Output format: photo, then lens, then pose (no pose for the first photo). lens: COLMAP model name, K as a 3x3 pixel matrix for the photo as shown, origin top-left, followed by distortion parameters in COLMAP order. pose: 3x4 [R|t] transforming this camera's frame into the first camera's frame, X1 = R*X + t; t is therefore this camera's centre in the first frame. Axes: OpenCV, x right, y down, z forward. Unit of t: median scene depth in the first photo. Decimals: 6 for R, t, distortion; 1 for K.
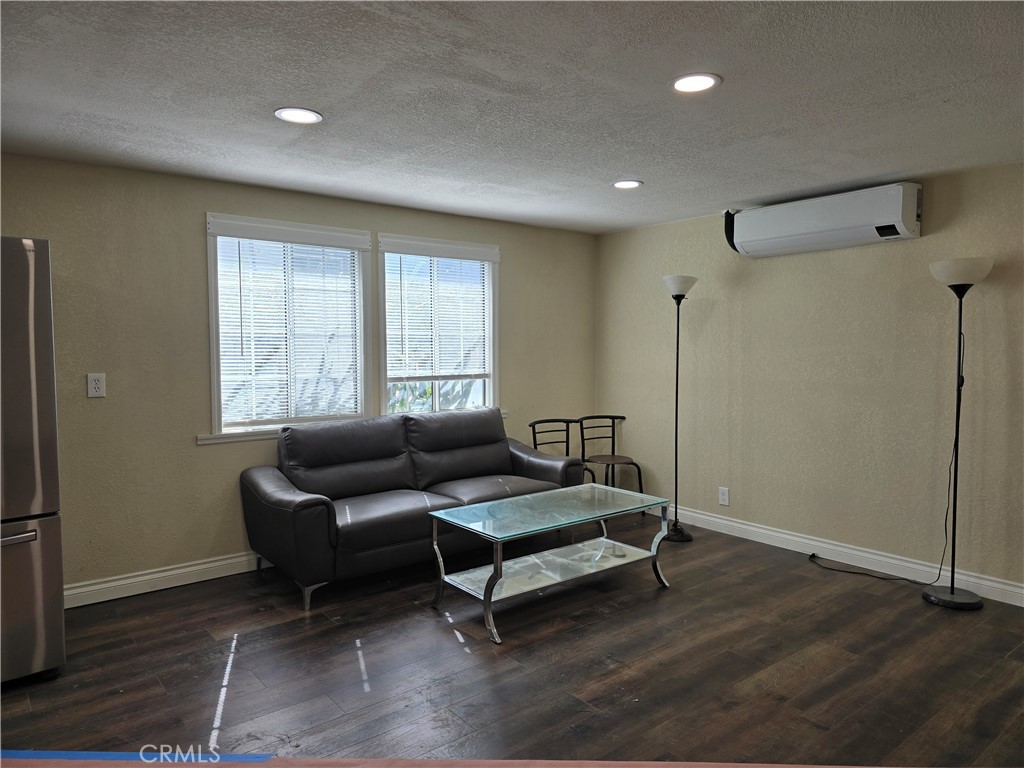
lens RADIAL K [[683.9, 0, 510.0], [0, 683.9, 379.4], [0, 0, 1]] dist [0.038017, -0.035169]
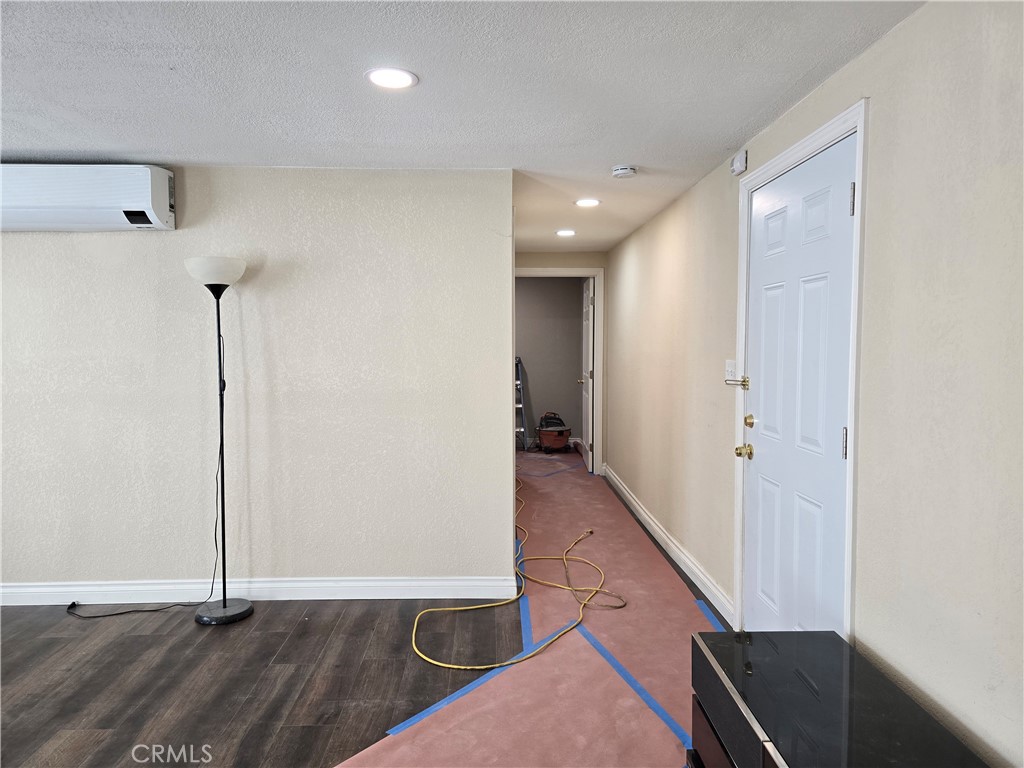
lens RADIAL K [[683.9, 0, 510.0], [0, 683.9, 379.4], [0, 0, 1]] dist [0.038017, -0.035169]
pose [[0.596992, -0.040367, 0.801231, 0.122658], [0.041096, 0.998961, 0.019708, -0.007959], [-0.801194, 0.021162, 0.598031, 0.104442]]
